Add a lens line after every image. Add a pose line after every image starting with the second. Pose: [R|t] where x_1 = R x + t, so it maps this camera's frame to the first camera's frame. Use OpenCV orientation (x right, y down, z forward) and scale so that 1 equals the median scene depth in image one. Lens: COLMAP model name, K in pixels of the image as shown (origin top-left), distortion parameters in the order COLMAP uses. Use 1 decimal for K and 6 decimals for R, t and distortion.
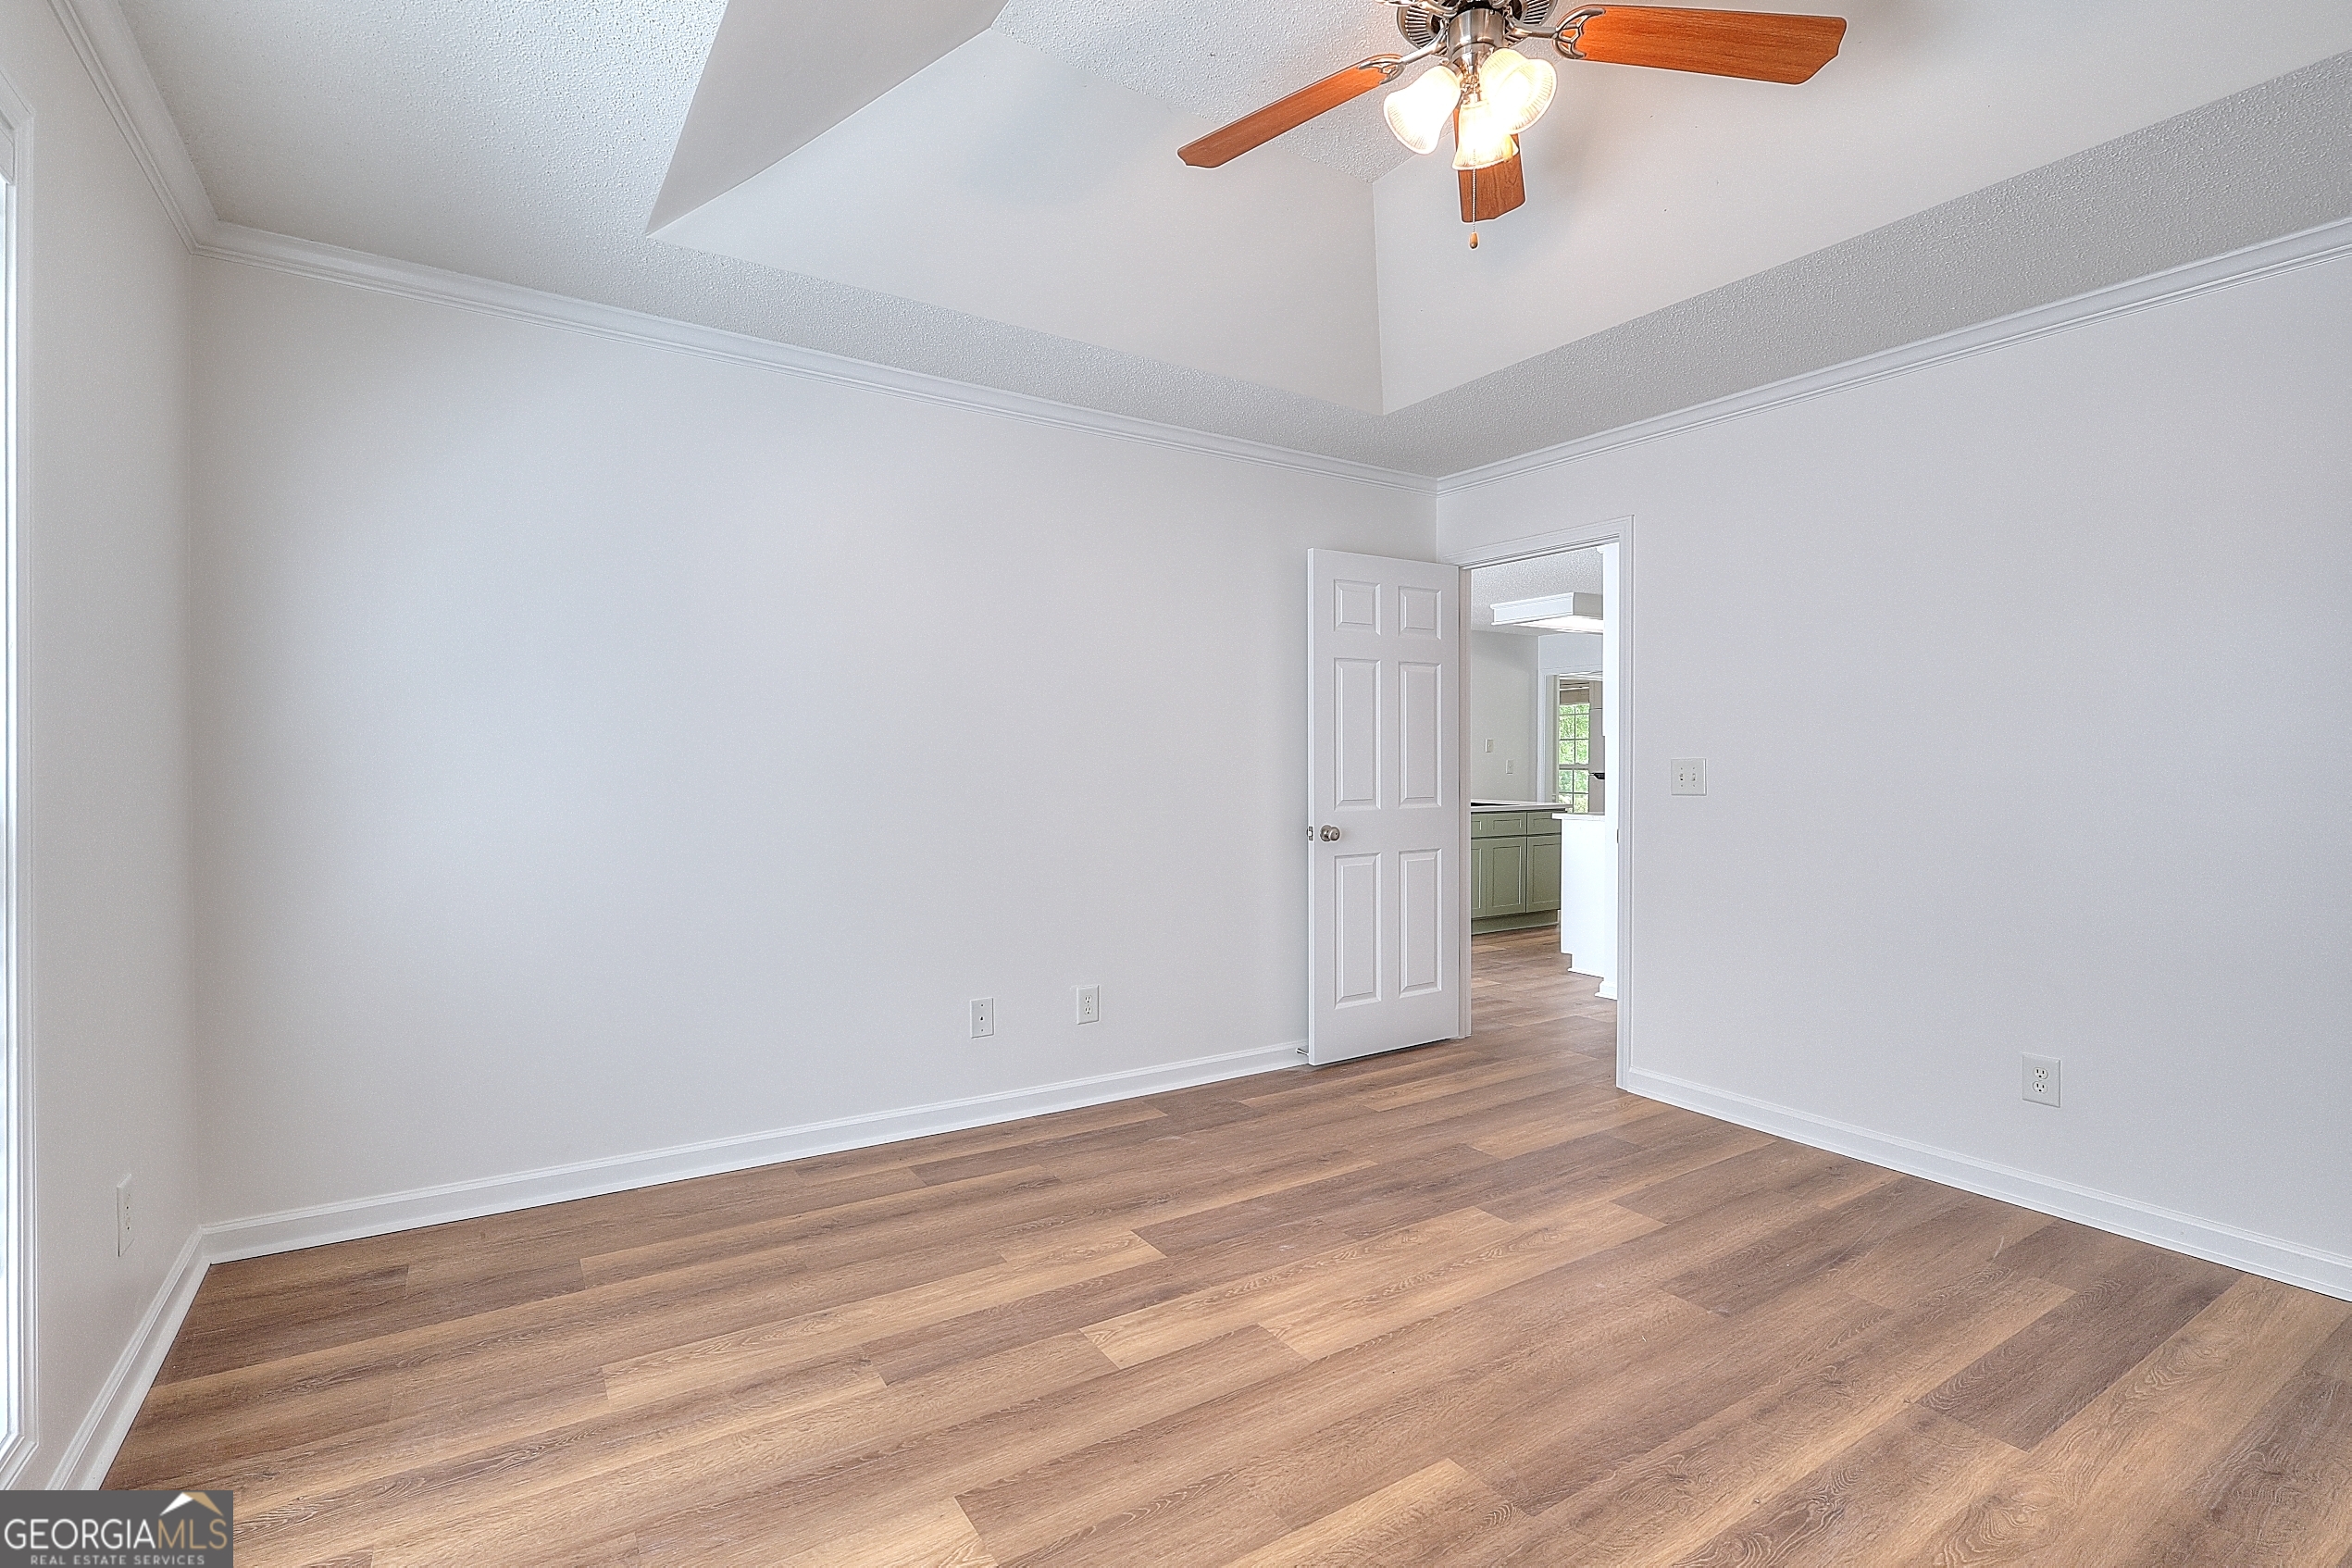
lens RADIAL K [[1090.5, 0, 1178.8], [0, 1090.5, 766.3], [0, 0, 1]] dist [0.002297, 0.001822]
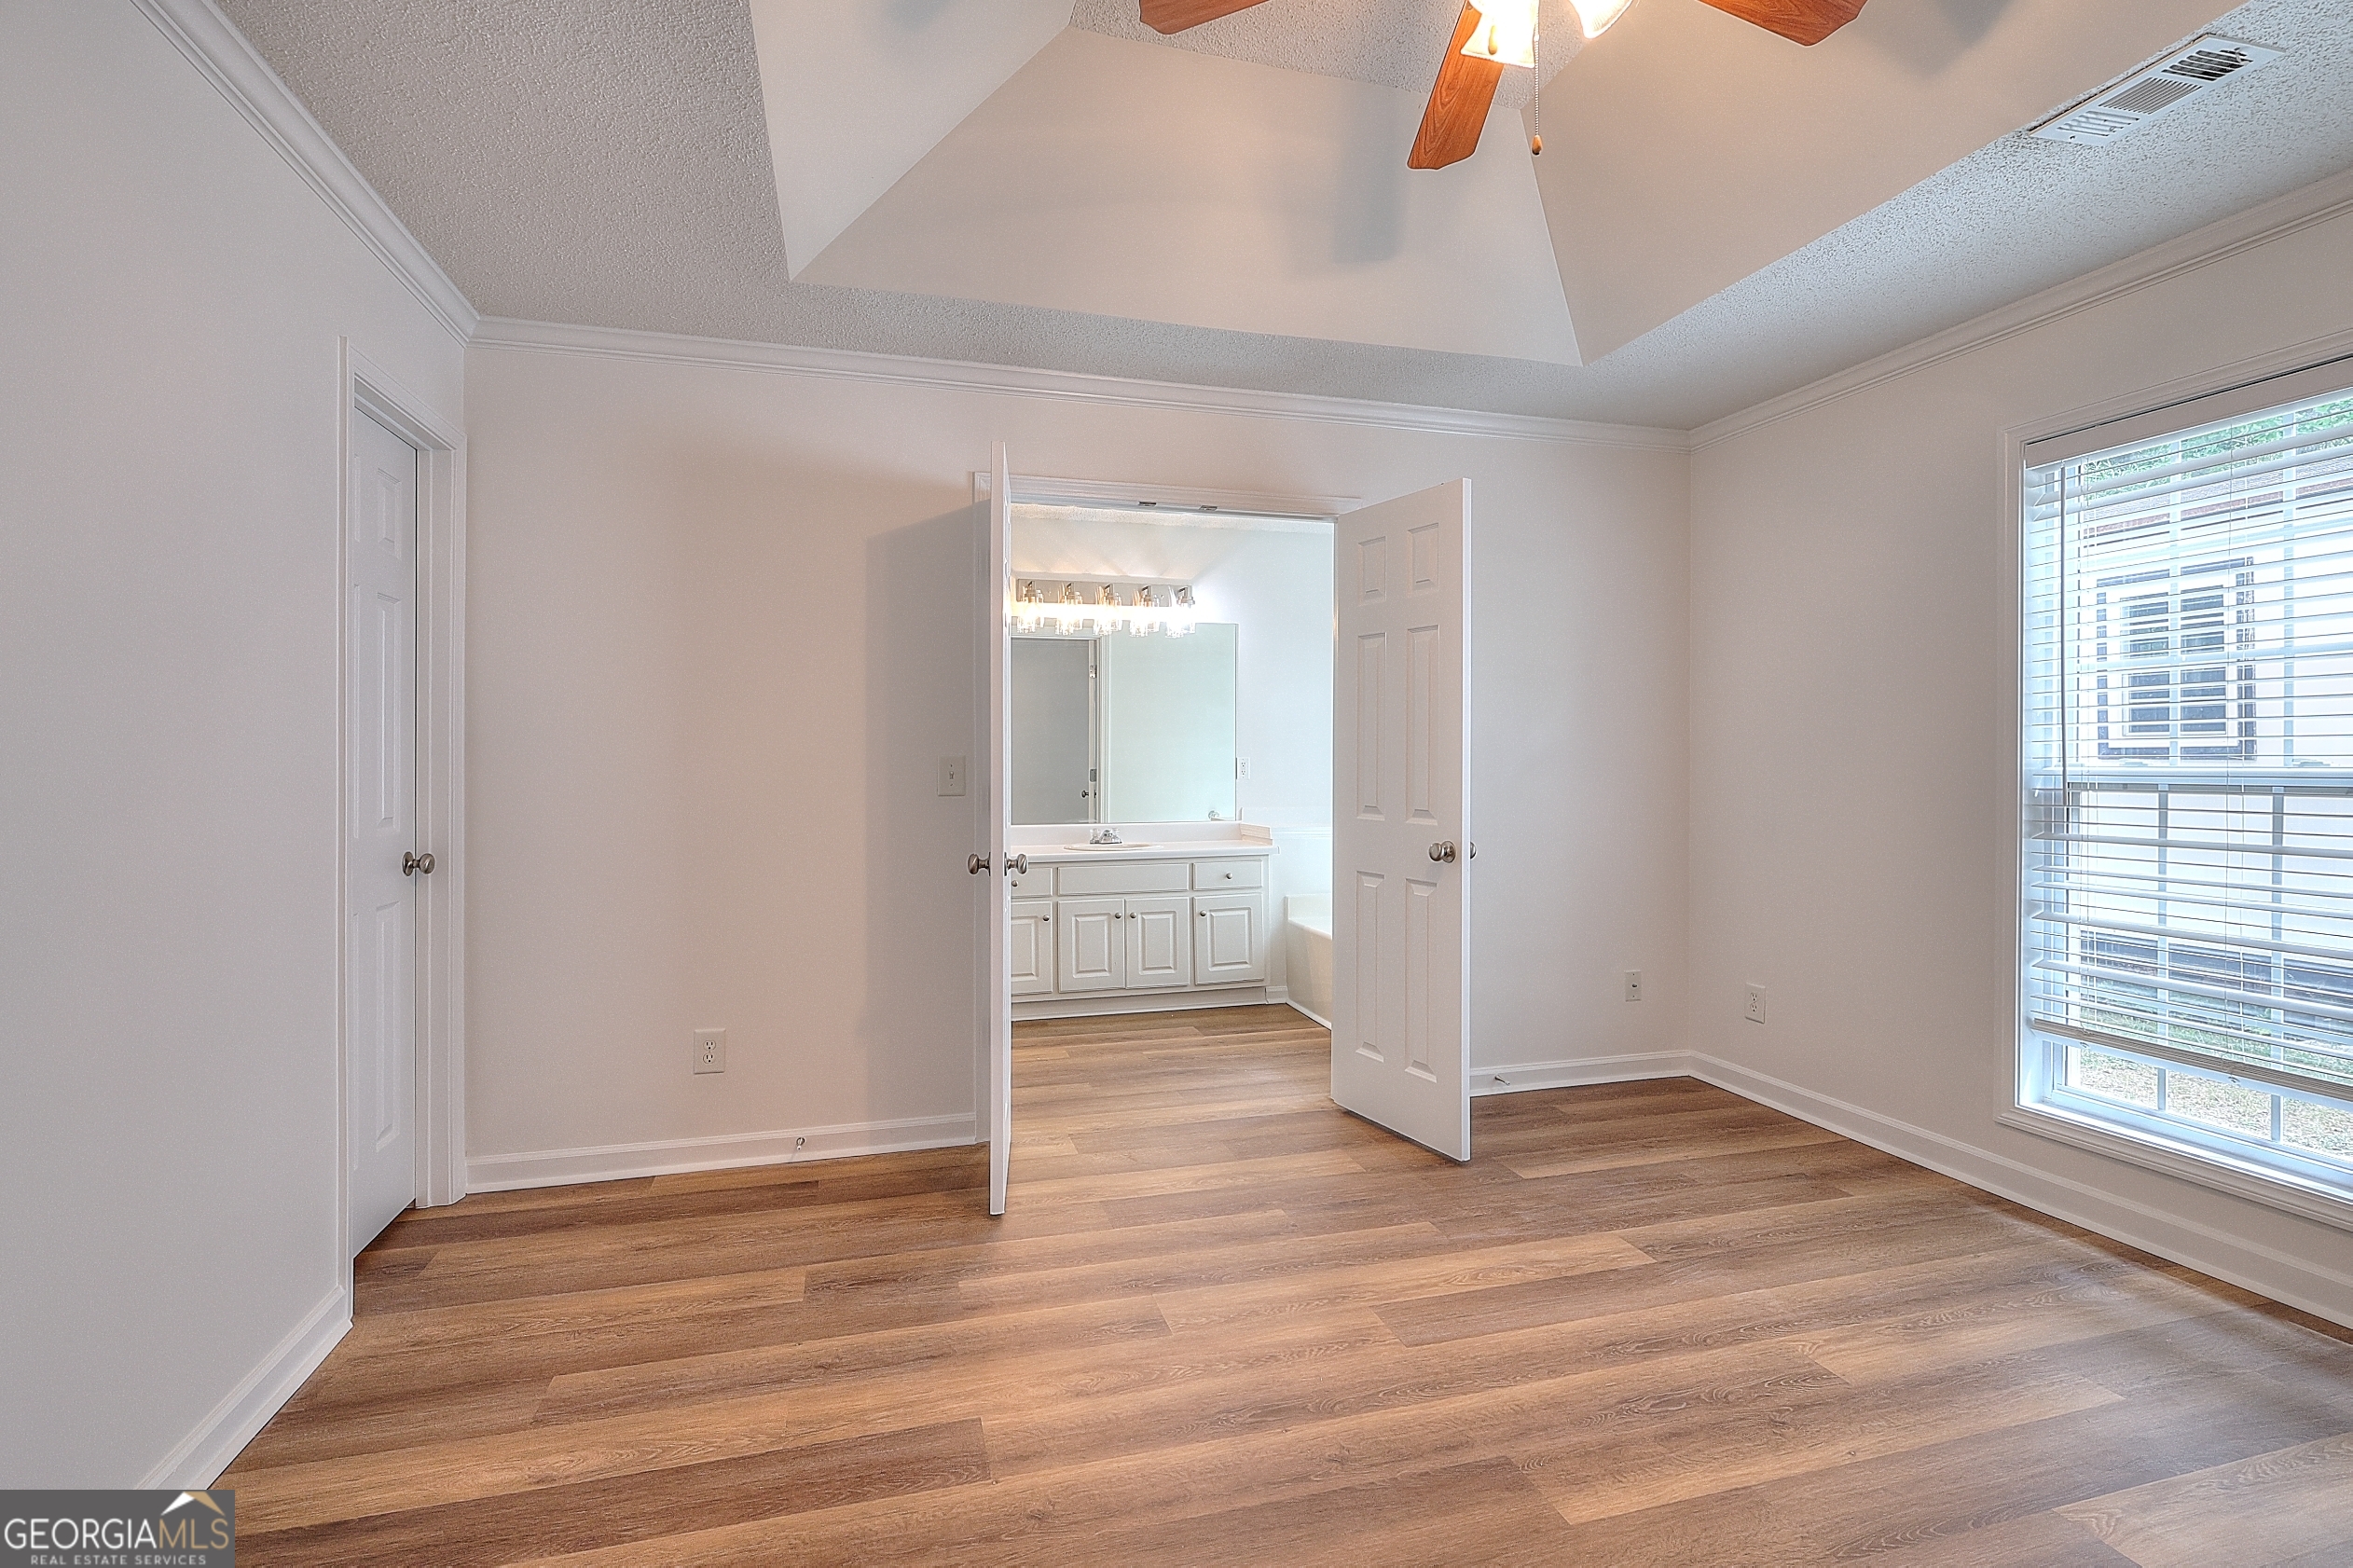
lens RADIAL K [[1091.0, 0, 1175.5], [0, 1091.0, 758.3], [0, 0, 1]] dist [-0.004326, 0.001061]
pose [[-0.954581, -0.001541, 0.297948, 0.238440], [-0.000777, 0.999996, 0.002683, -0.005676], [-0.297951, 0.002330, -0.954578, 1.605704]]
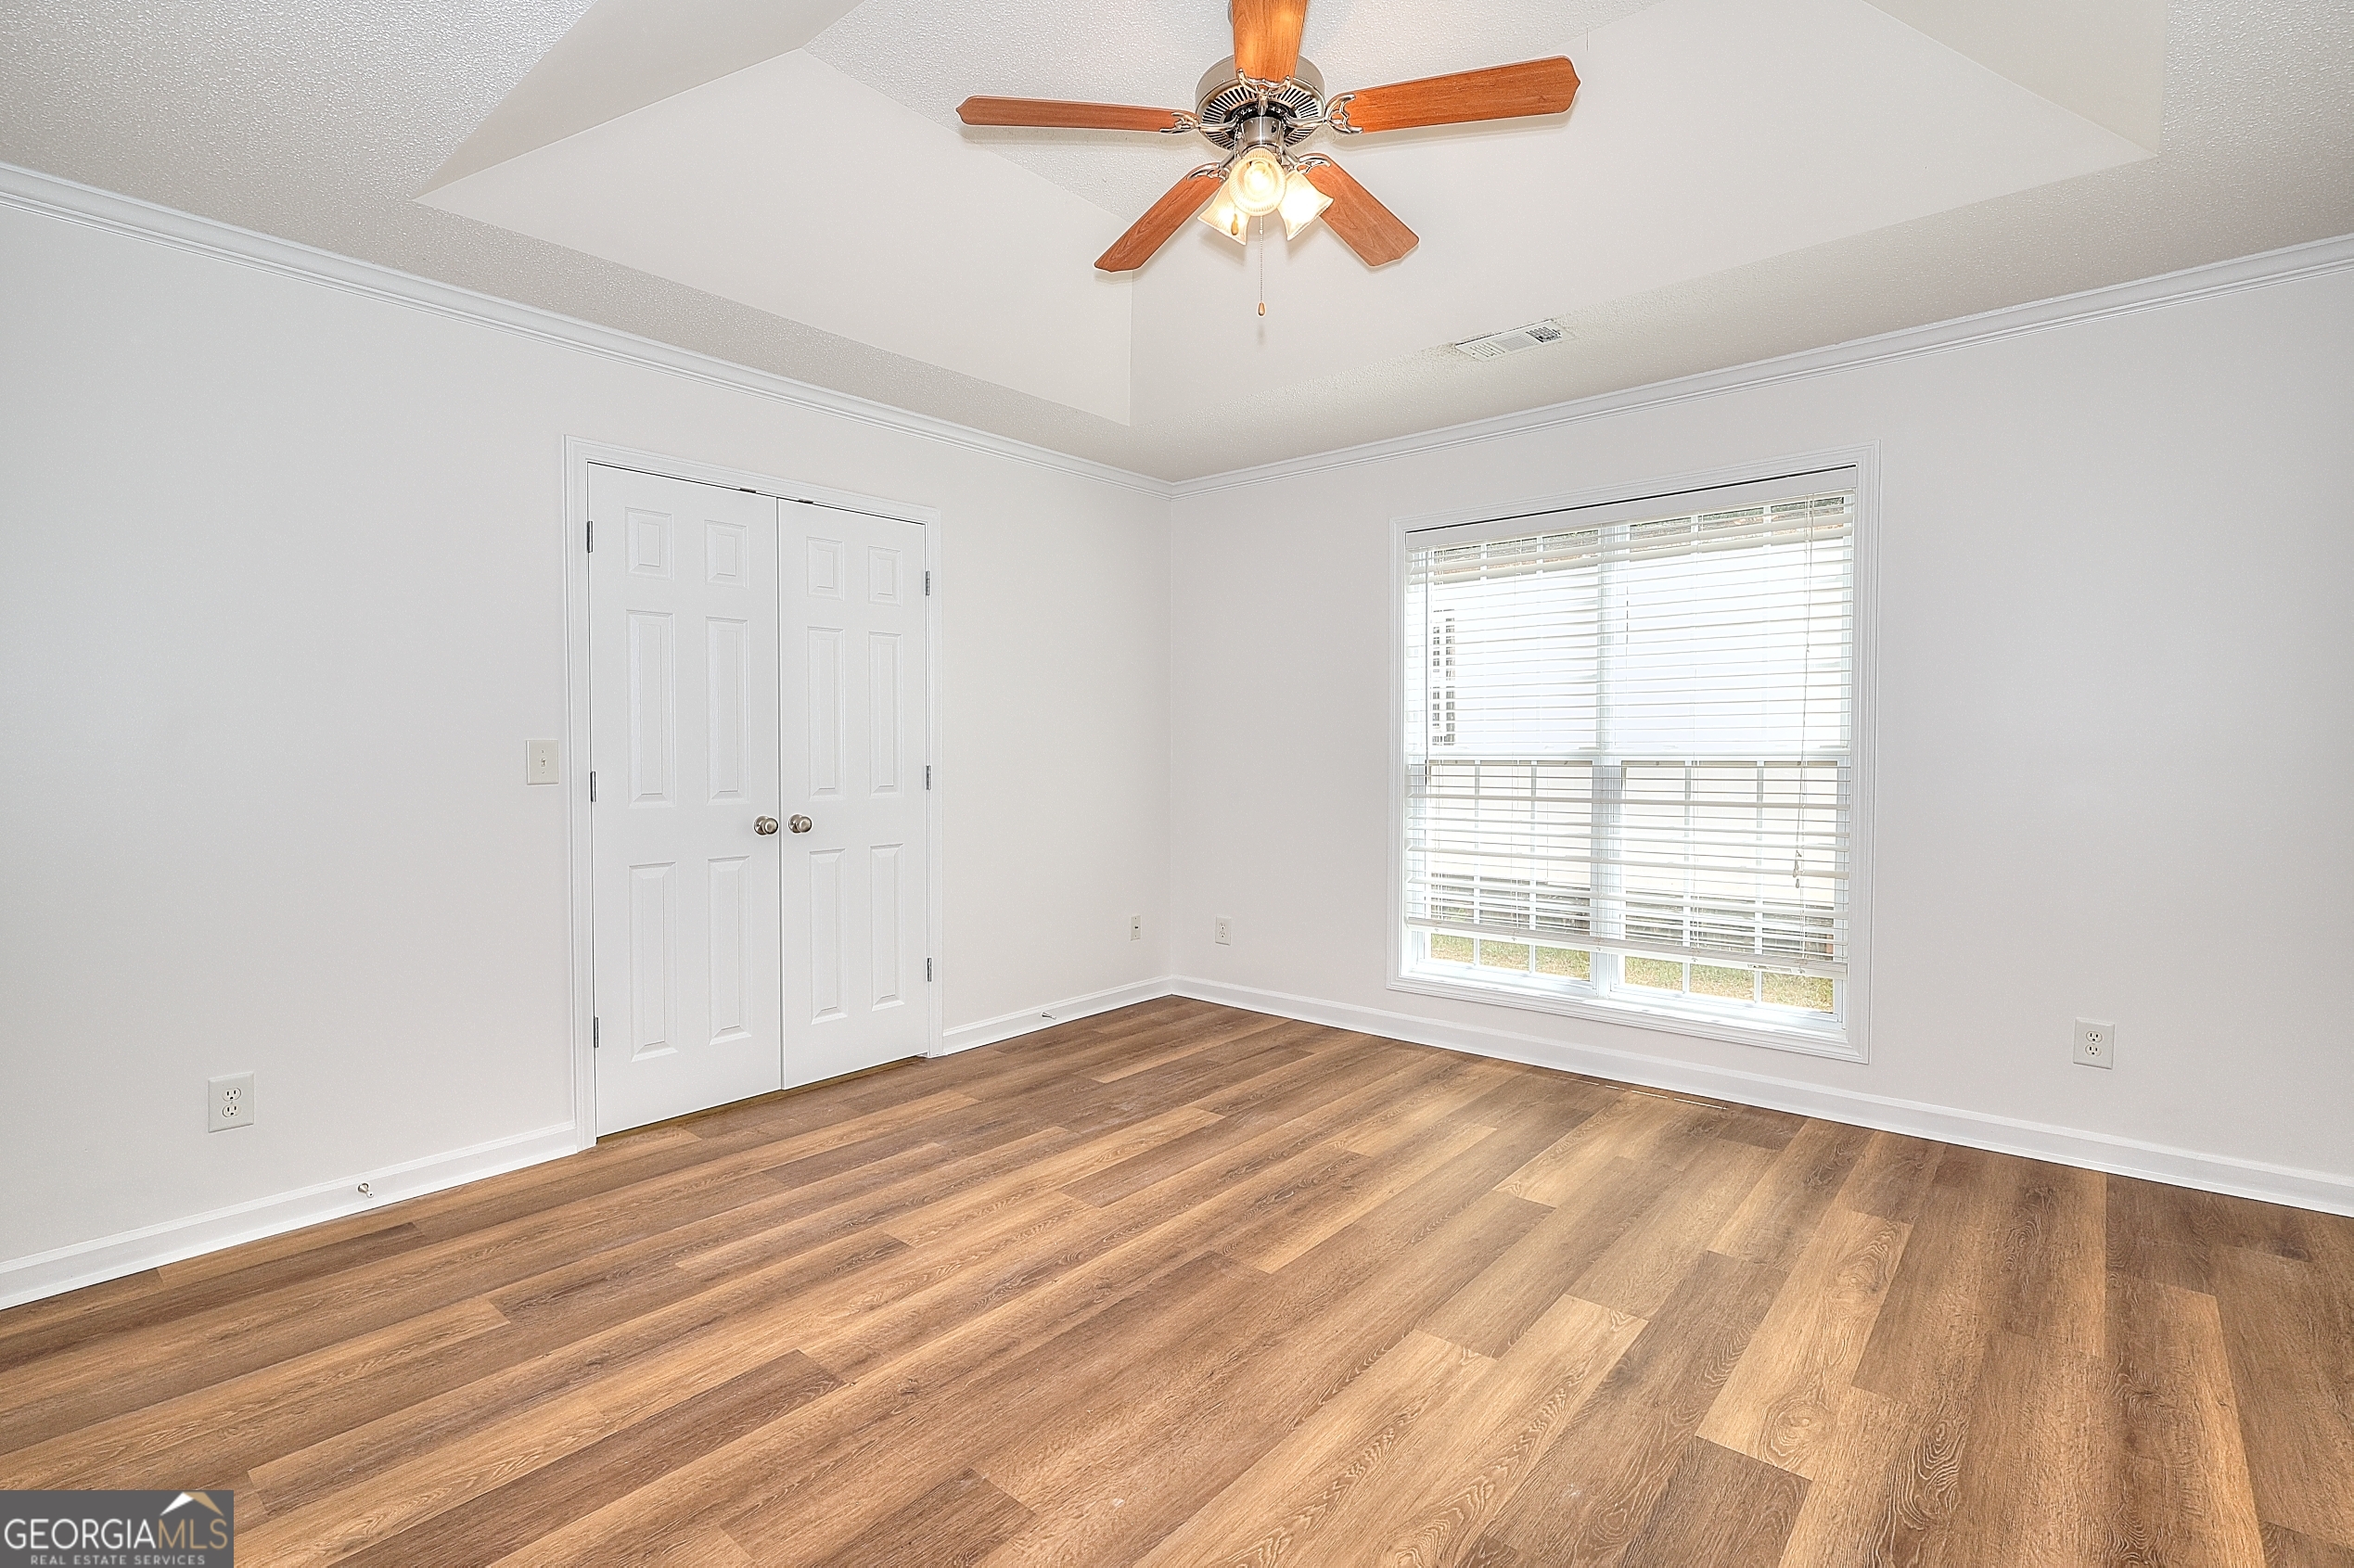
lens RADIAL K [[1085.1, 0, 1174.9], [0, 1085.1, 770.4], [0, 0, 1]] dist [-0.006291, 0.002350]
pose [[-0.959972, 0.005123, -0.280049, 0.588645], [-0.002214, 0.999663, 0.025875, -0.004861], [0.280087, 0.025460, -0.959637, 1.803958]]
